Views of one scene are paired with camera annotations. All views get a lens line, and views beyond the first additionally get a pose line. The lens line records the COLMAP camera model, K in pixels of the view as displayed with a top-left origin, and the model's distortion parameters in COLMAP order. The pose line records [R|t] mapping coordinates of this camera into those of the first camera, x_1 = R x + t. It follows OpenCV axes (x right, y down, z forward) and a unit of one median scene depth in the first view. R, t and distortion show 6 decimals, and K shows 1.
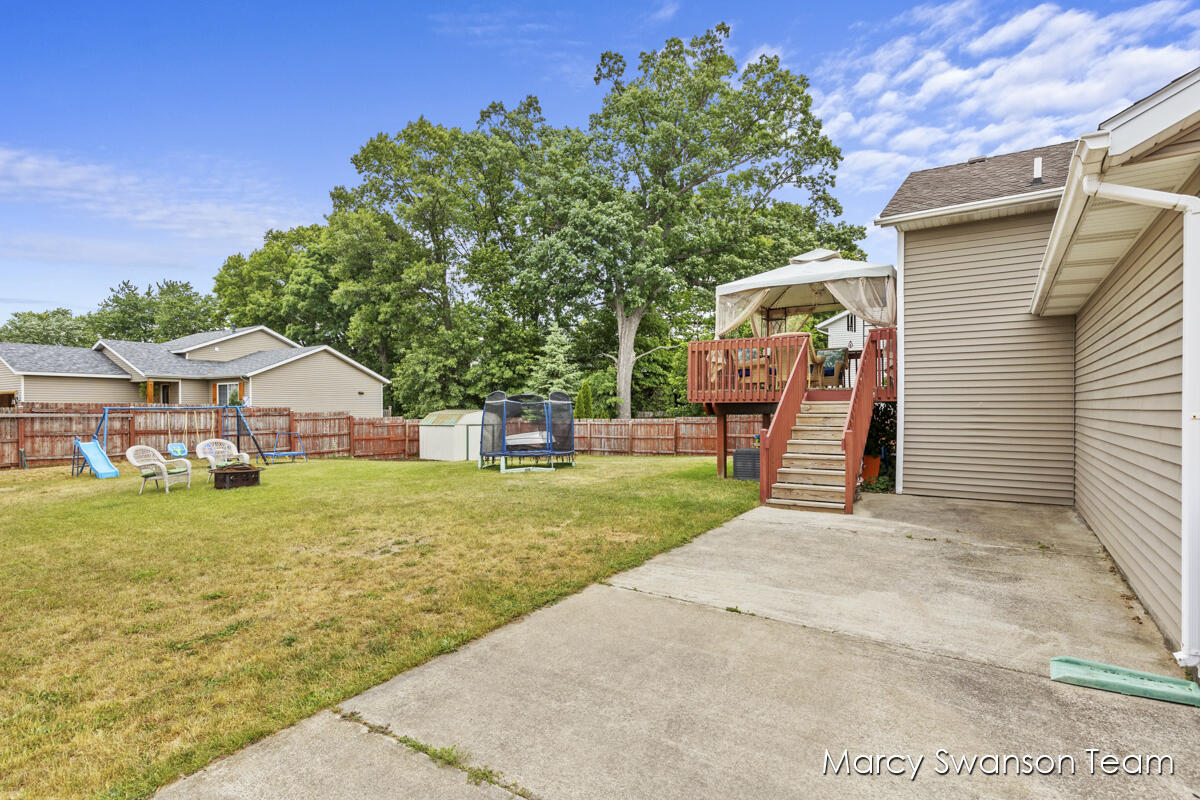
lens RADIAL K [[591.3, 0, 619.6], [0, 591.3, 389.1], [0, 0, 1]] dist [0.017606, 0.000782]
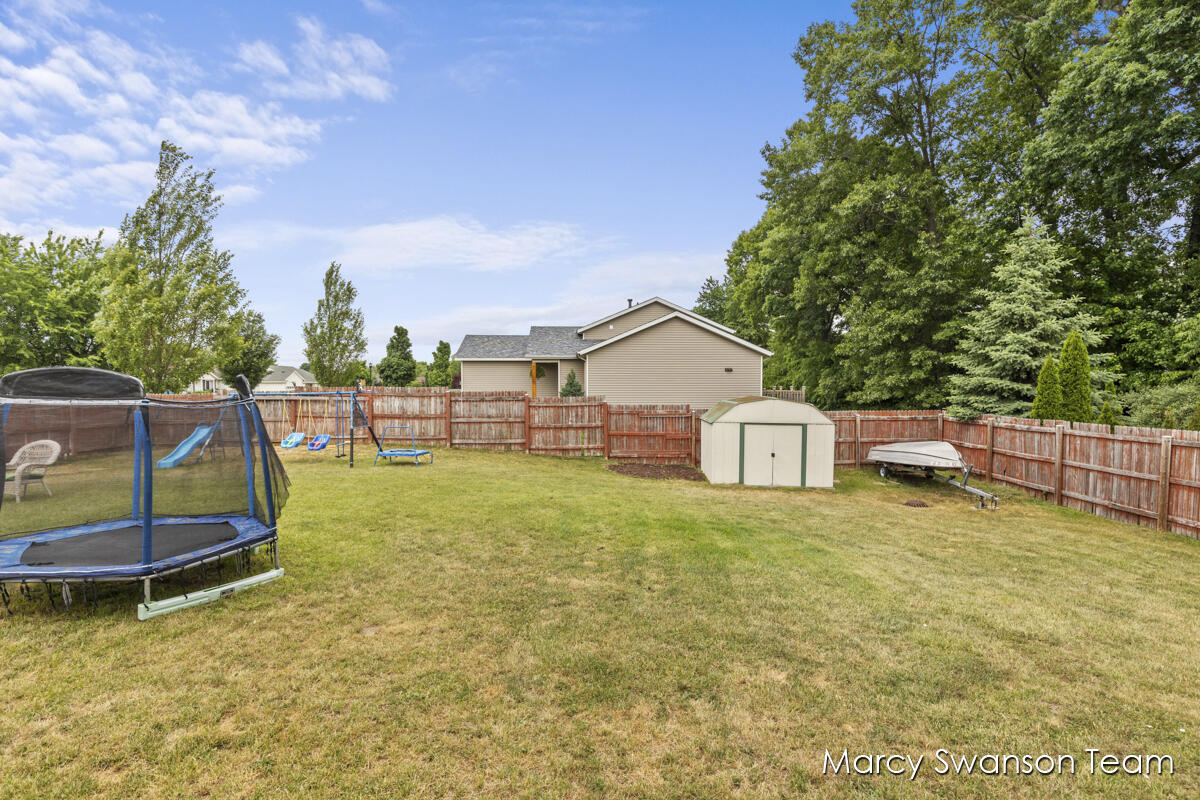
lens RADIAL K [[591.3, 0, 619.6], [0, 591.3, 389.1], [0, 0, 1]] dist [0.017606, 0.000782]
pose [[0.526675, 0.009649, -0.850012, 0.148391], [0.026645, 0.999257, 0.027853, 0.006865], [0.849649, -0.037318, 0.526026, 0.512895]]
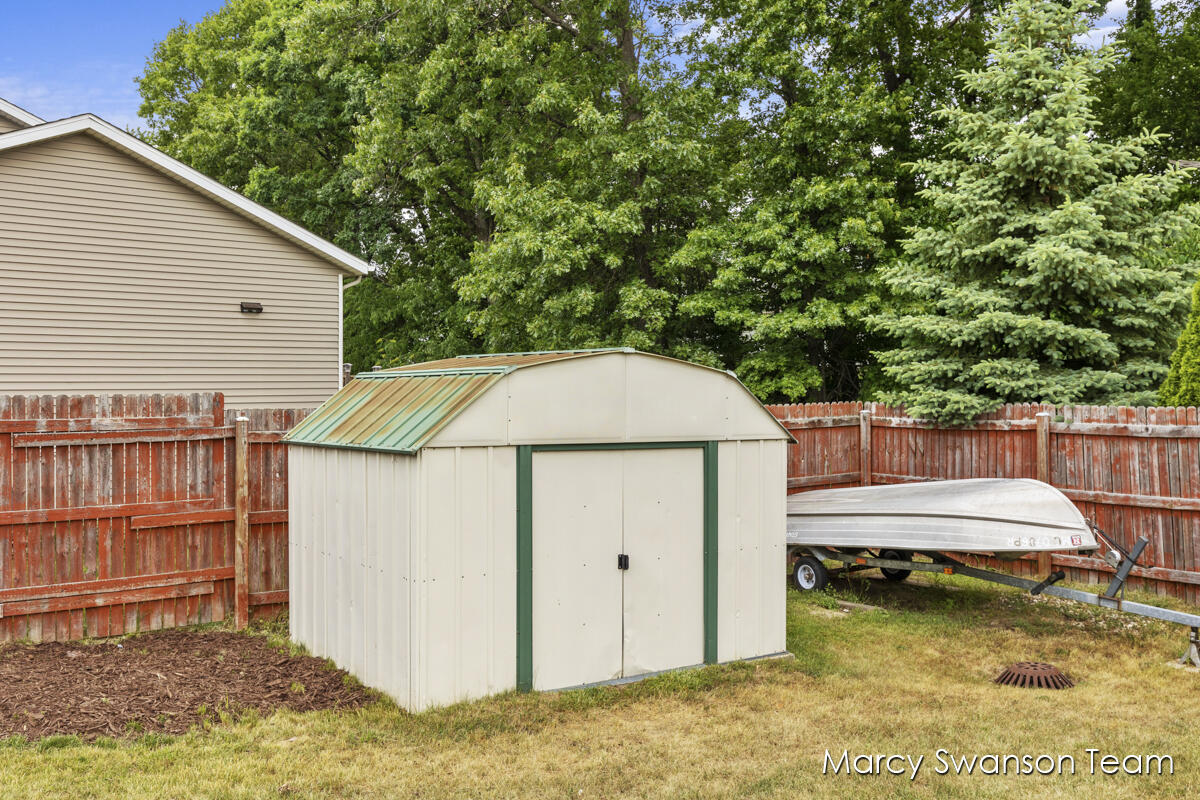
lens RADIAL K [[1082.1, 0, 600.0], [0, 1082.1, 400.0], [0, 0, 1]] dist [0.009931, 0.004908]
pose [[0.925535, -0.002045, -0.378657, -0.120144], [0.018438, 0.999043, 0.039670, 0.033255], [0.378214, -0.043698, 0.924686, 0.658011]]
